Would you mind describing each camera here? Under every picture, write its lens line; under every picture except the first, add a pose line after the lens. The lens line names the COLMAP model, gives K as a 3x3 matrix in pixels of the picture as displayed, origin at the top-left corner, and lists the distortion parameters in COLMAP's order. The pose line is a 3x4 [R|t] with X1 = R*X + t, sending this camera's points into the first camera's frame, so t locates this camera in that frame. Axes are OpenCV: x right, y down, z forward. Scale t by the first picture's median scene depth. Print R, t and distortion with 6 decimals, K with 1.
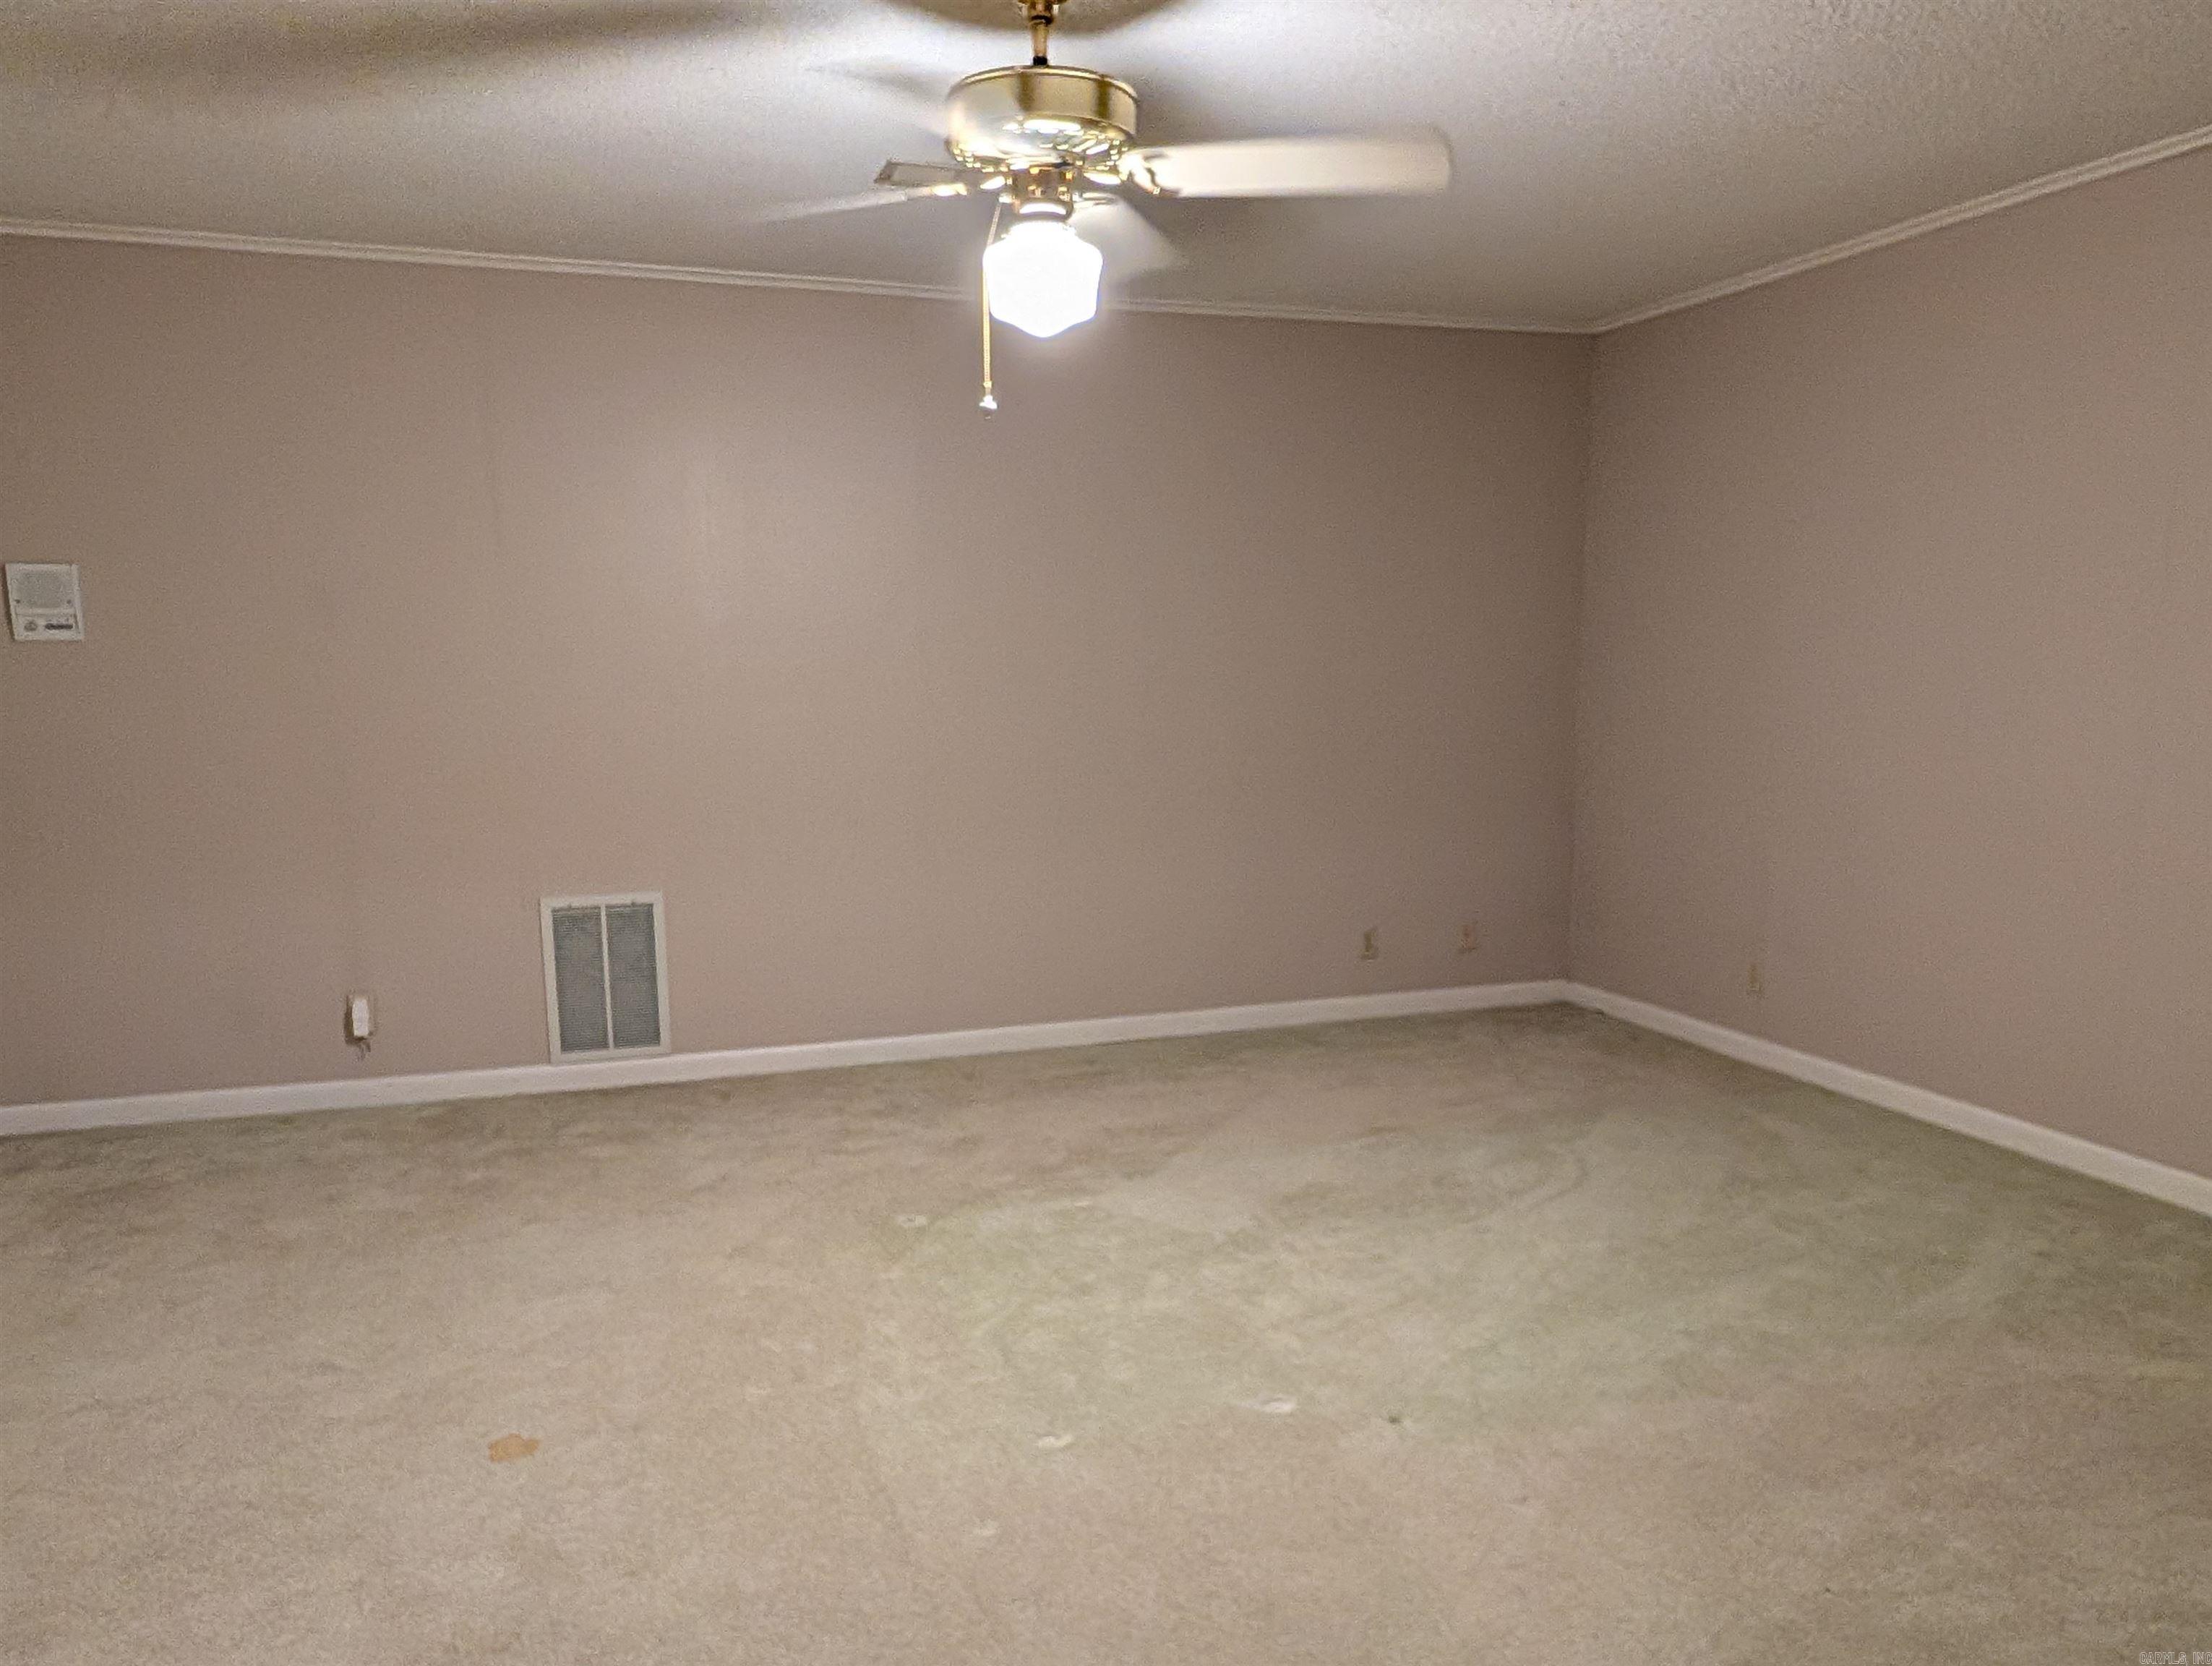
lens RADIAL K [[1642.0, 0, 1151.6], [0, 1642.0, 929.7], [0, 0, 1]] dist [0.006756, -0.000336]
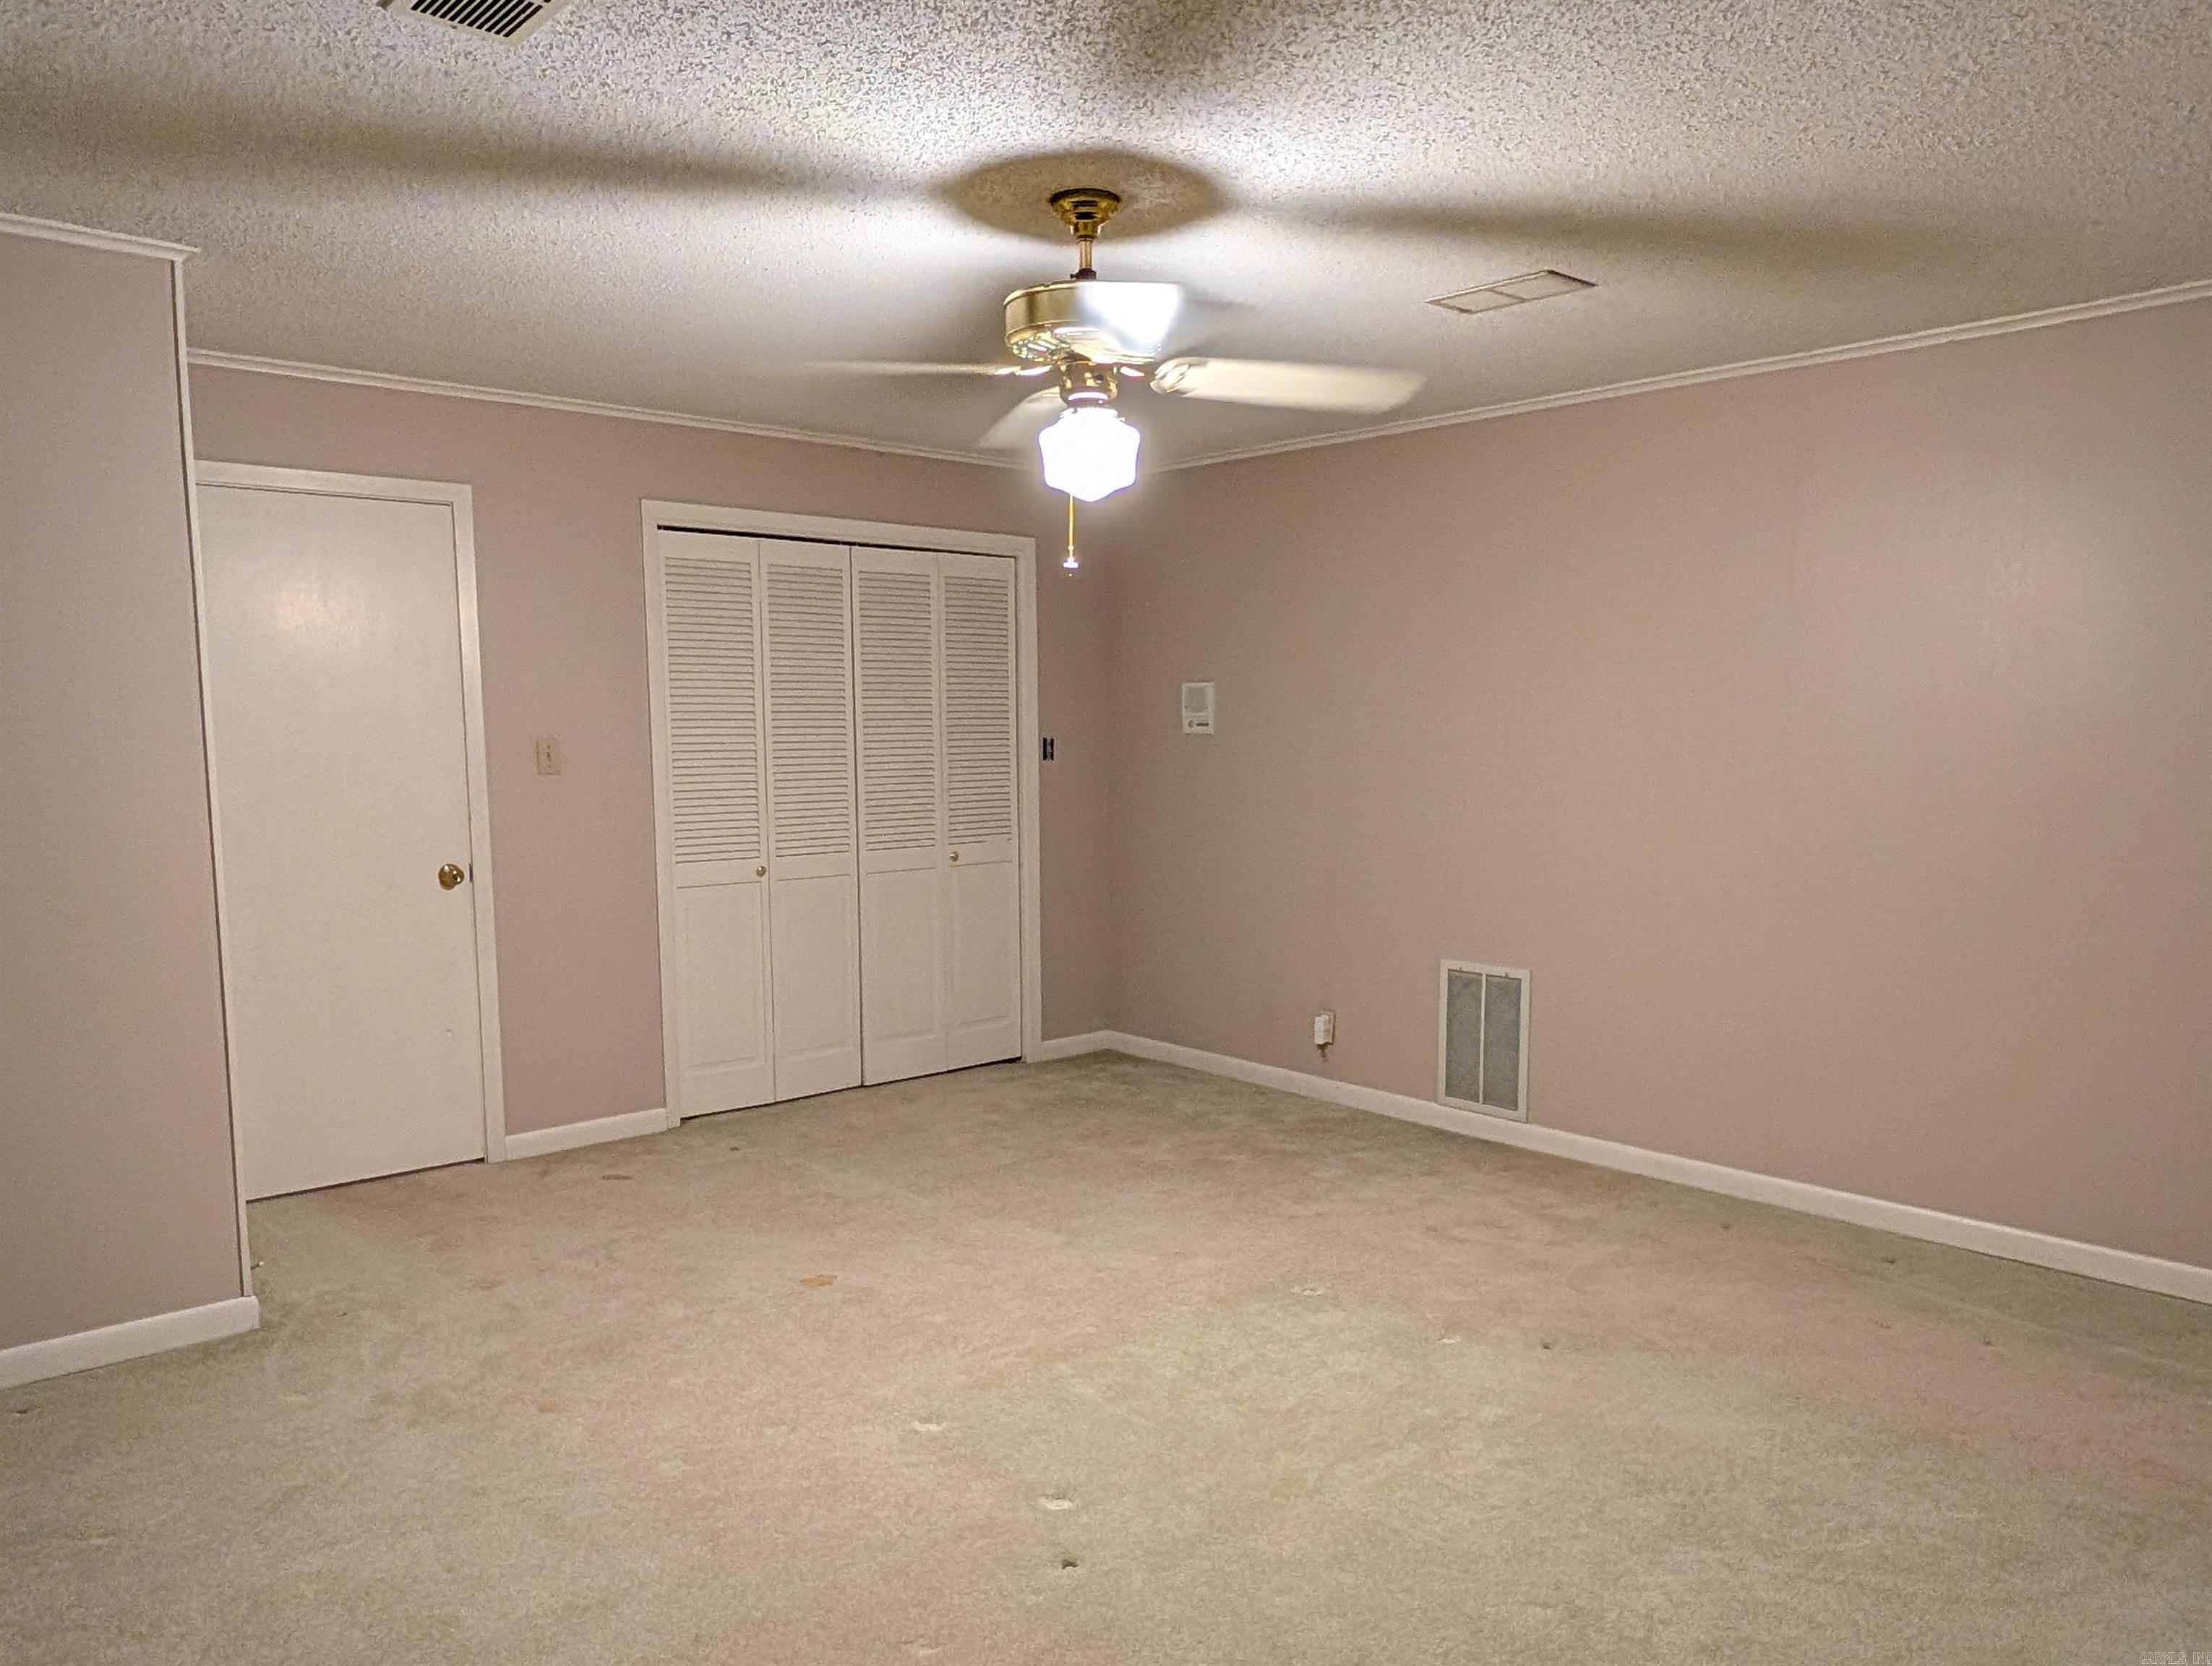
lens RADIAL K [[1642.0, 0, 1151.6], [0, 1642.0, 929.7], [0, 0, 1]] dist [0.006756, -0.000336]
pose [[0.377221, 0.125955, -0.917518, 0.629029], [-0.153947, 0.985453, 0.071989, -0.094326], [0.913238, 0.114093, 0.391124, 0.377299]]
